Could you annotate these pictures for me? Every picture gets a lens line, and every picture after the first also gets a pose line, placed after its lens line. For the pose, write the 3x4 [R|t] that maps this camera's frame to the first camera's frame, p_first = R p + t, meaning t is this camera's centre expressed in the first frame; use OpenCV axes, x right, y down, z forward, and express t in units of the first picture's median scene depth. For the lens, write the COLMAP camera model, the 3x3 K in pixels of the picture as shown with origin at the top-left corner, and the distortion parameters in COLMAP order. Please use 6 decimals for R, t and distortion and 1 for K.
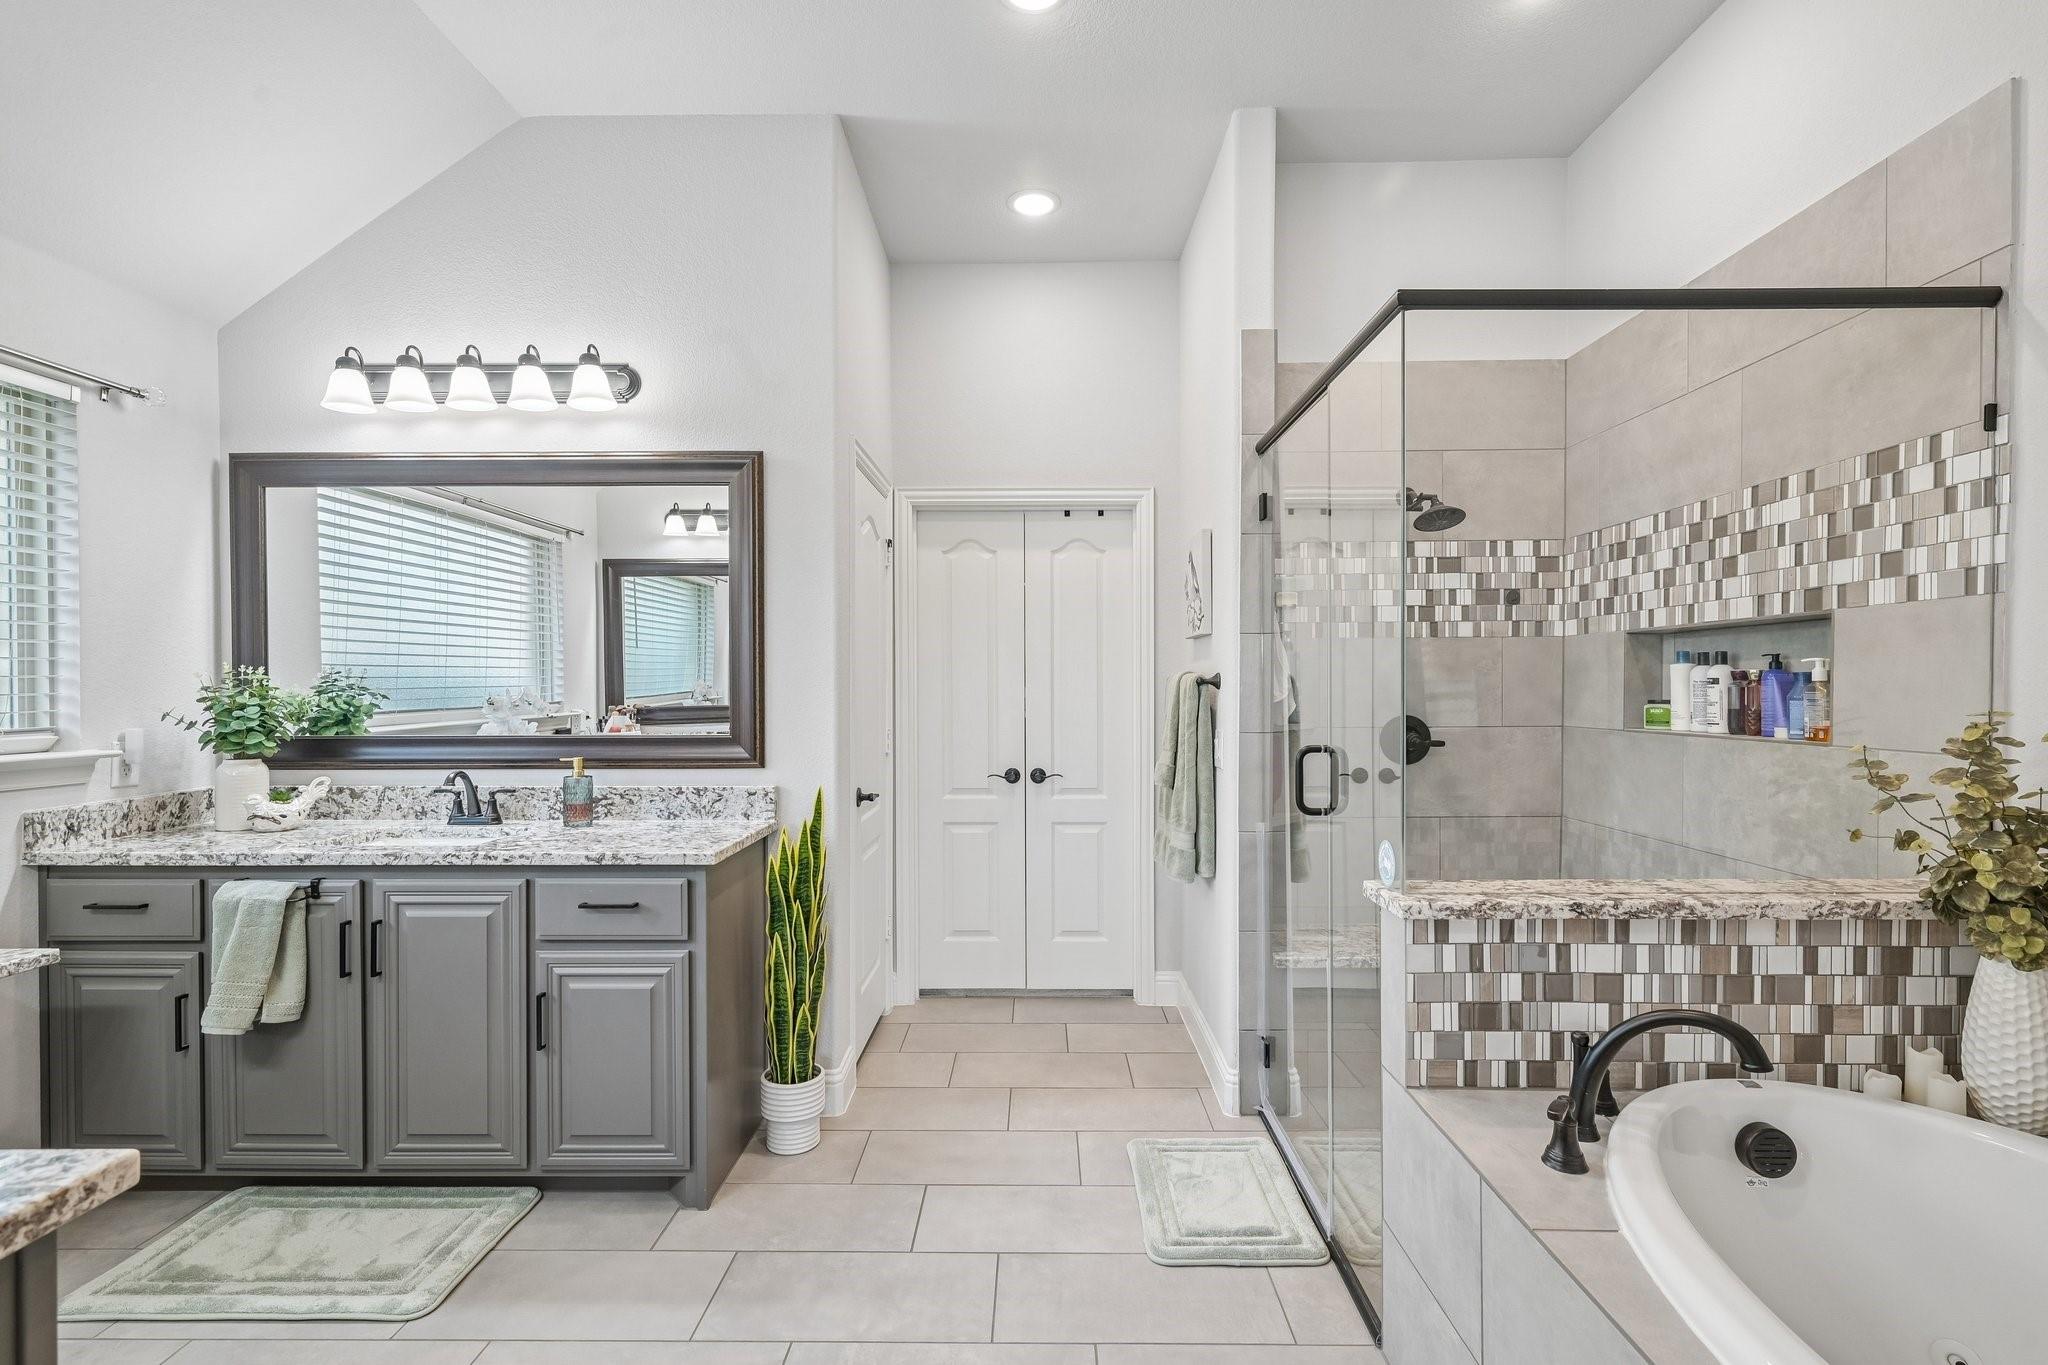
lens RADIAL K [[907.5, 0, 1038.1], [0, 907.5, 692.4], [0, 0, 1]] dist [-0.001485, -0.000094]
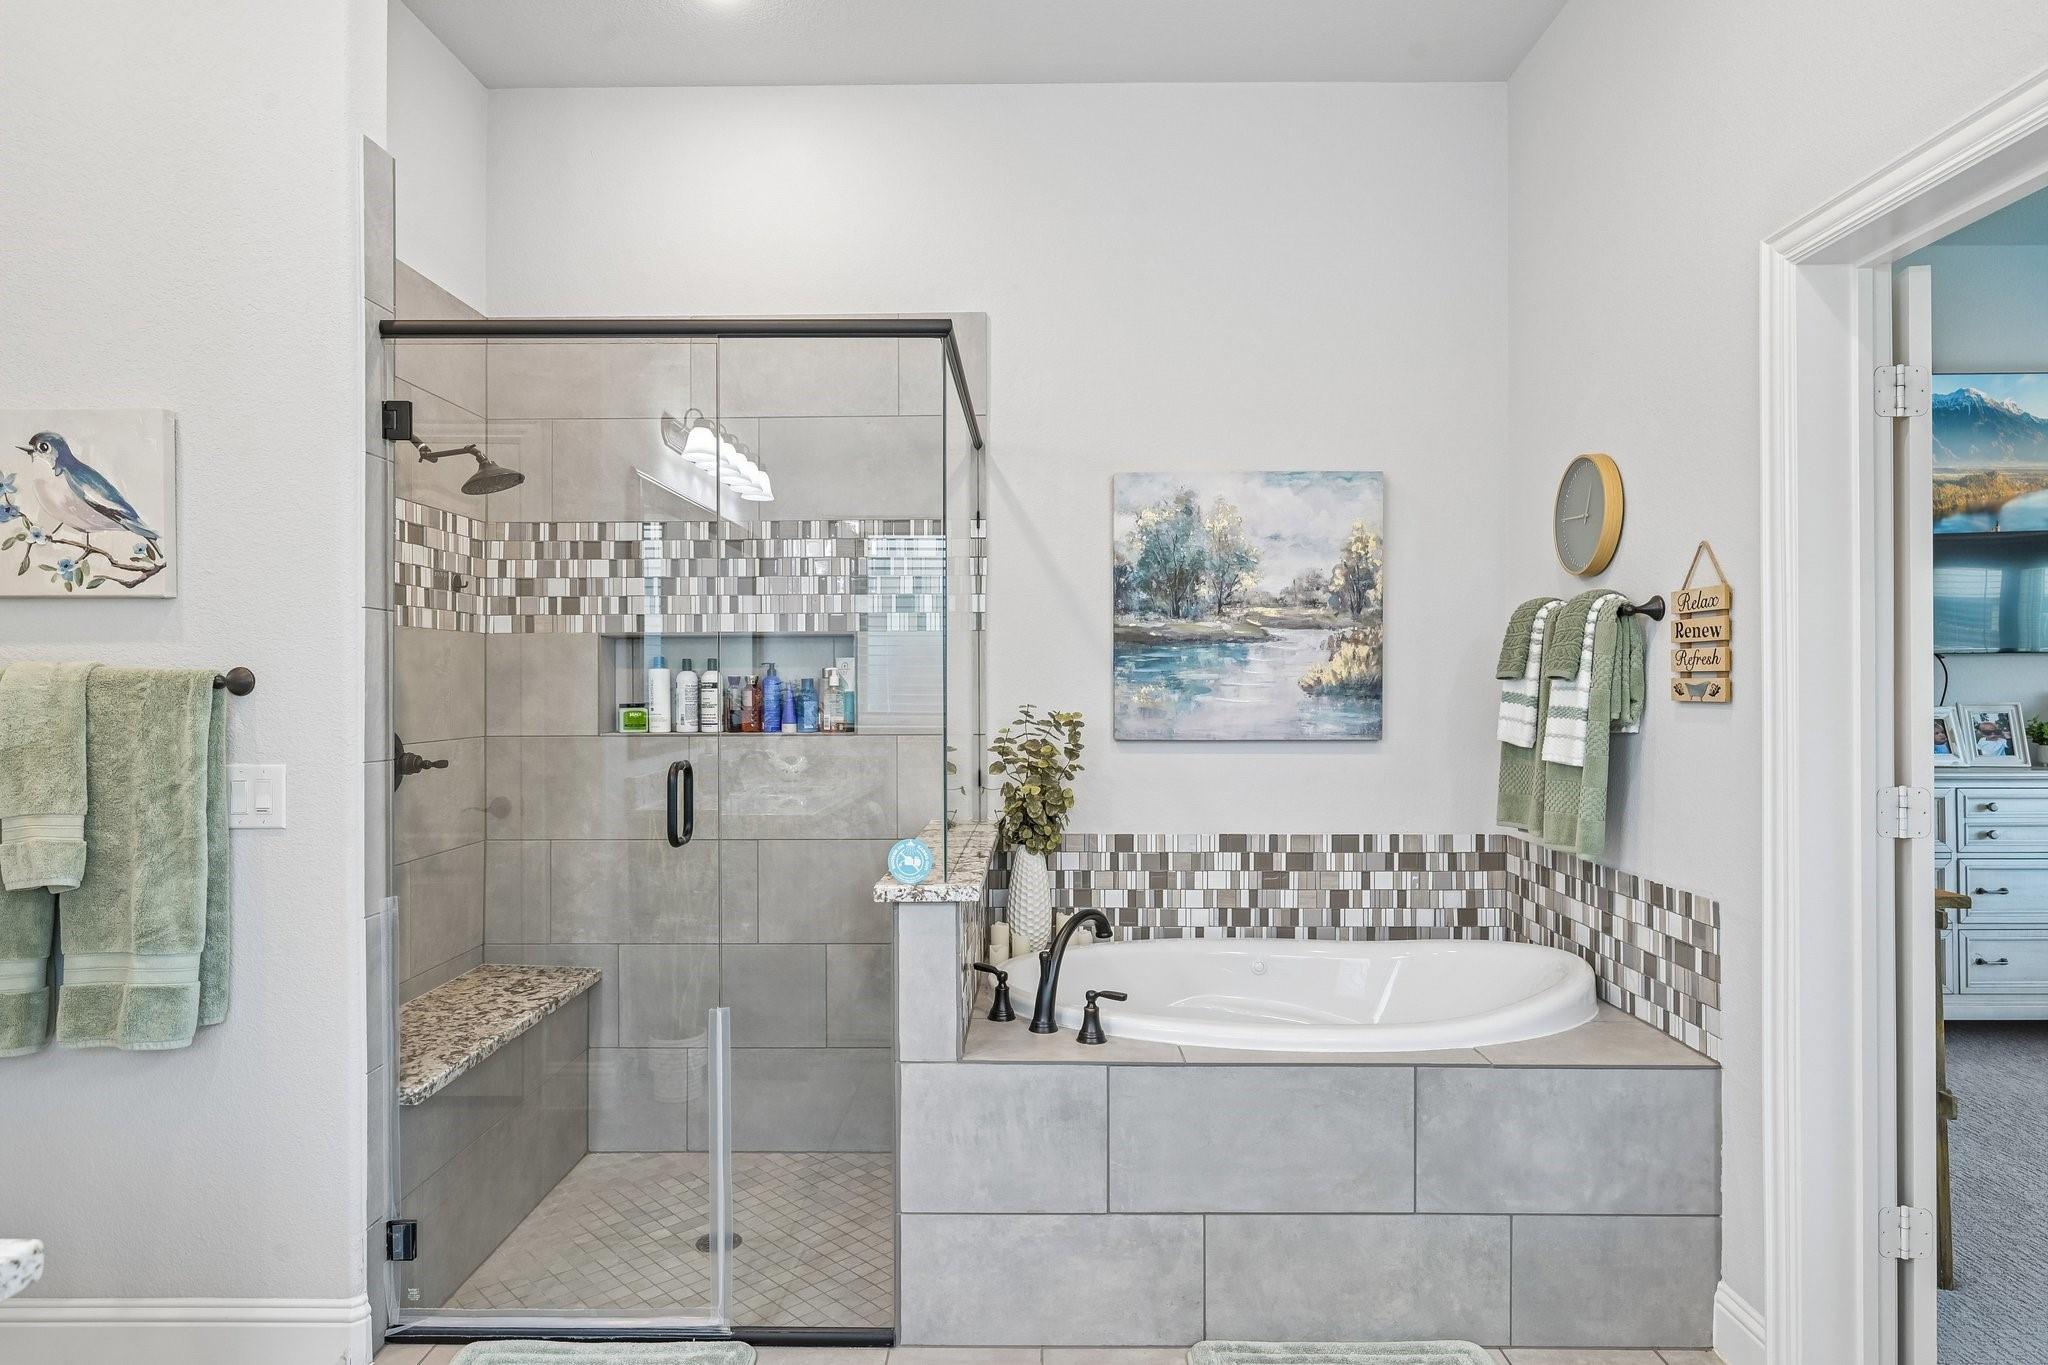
lens RADIAL K [[1158.6, 0, 1020.0], [0, 1158.6, 682.9], [0, 0, 1]] dist [-0.008797, -0.000842]
pose [[0.013585, 0.006769, 0.999885, -0.605599], [0.011612, 0.999909, -0.006927, -0.001379], [-0.999840, 0.011704, 0.013505, 0.553581]]
